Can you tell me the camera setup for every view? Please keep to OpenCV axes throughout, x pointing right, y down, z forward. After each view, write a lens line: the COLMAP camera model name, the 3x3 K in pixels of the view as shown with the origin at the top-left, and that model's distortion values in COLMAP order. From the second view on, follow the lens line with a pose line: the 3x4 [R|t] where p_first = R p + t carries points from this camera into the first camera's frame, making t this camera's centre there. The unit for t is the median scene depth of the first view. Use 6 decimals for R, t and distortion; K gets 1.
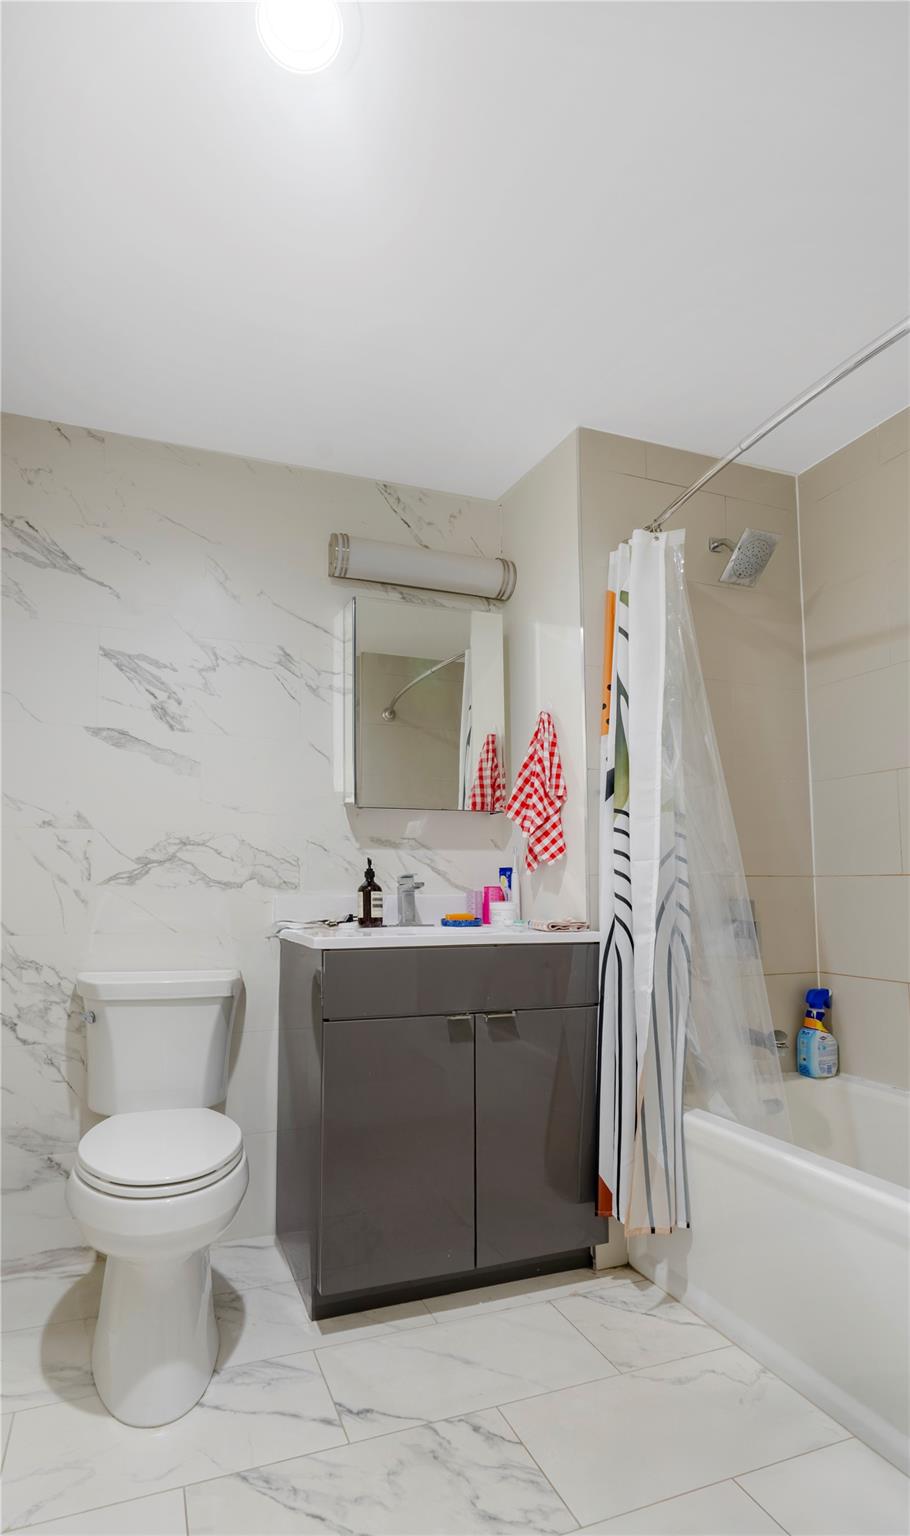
lens RADIAL K [[752.9, 0, 395.2], [0, 752.9, 823.0], [0, 0, 1]] dist [-0.002320, 0.000231]
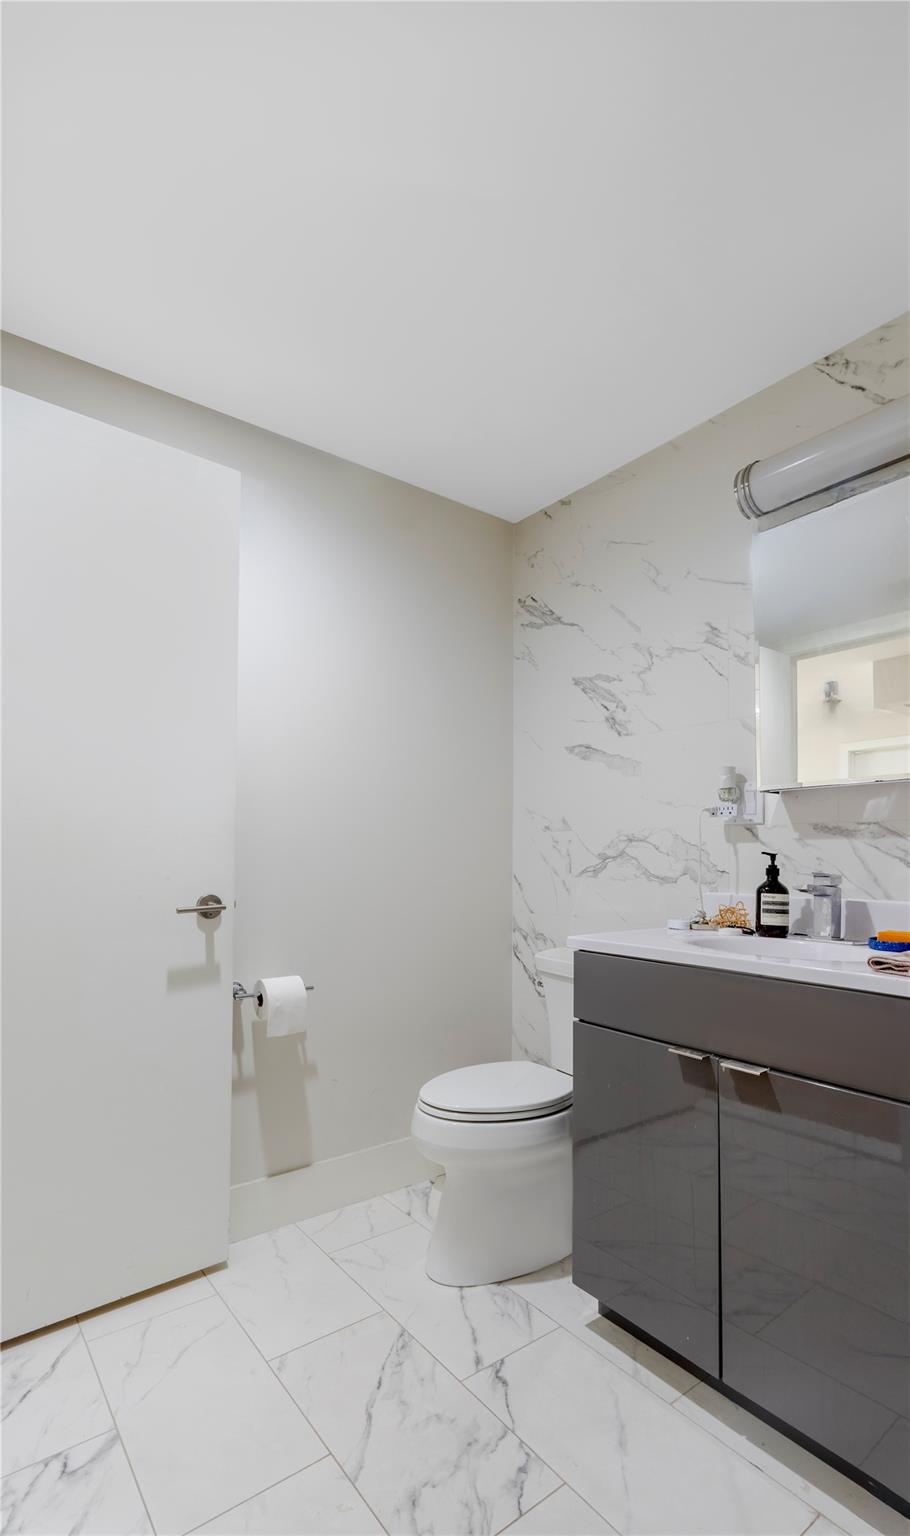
lens RADIAL K [[721.7, 0, 457.8], [0, 721.7, 832.1], [0, 0, 1]] dist [-0.002886, 0.000693]
pose [[0.304549, -0.032687, -0.951936, 0.629751], [0.070678, 0.997431, -0.011638, 0.010487], [0.949871, -0.063736, 0.306077, 0.455563]]
